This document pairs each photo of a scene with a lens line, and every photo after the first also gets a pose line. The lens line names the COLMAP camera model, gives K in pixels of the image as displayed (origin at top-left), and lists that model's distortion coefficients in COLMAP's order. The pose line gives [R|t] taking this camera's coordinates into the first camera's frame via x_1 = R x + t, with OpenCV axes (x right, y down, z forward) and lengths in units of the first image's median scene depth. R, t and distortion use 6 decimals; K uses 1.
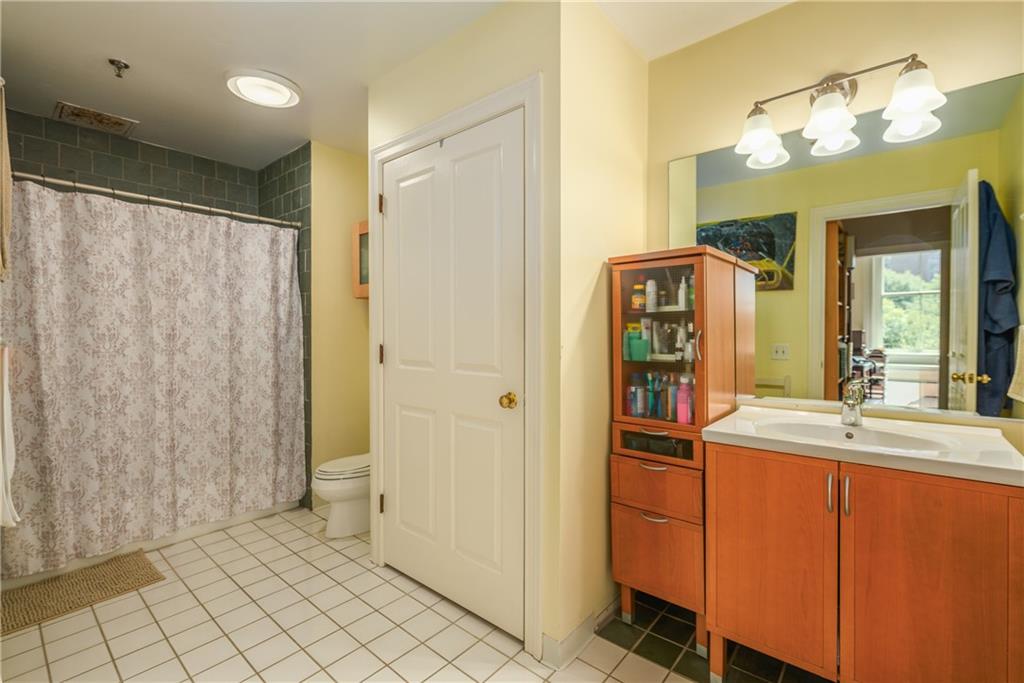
lens RADIAL K [[454.2, 0, 523.3], [0, 454.2, 325.8], [0, 0, 1]] dist [0.000366, -0.000164]
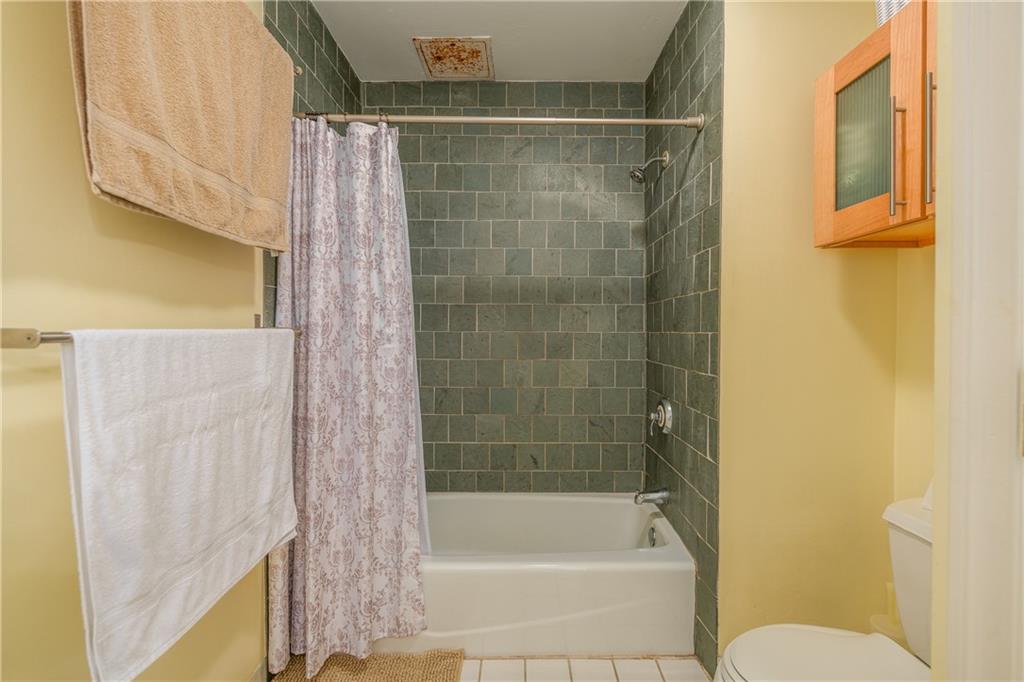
lens RADIAL K [[454.2, 0, 513.2], [0, 454.2, 337.5], [0, 0, 1]] dist [0.000366, -0.000164]
pose [[0.632679, -0.002155, -0.774411, -0.226487], [0.003487, 0.999994, 0.000066, 0.034249], [0.774407, -0.002742, 0.632682, 0.499789]]
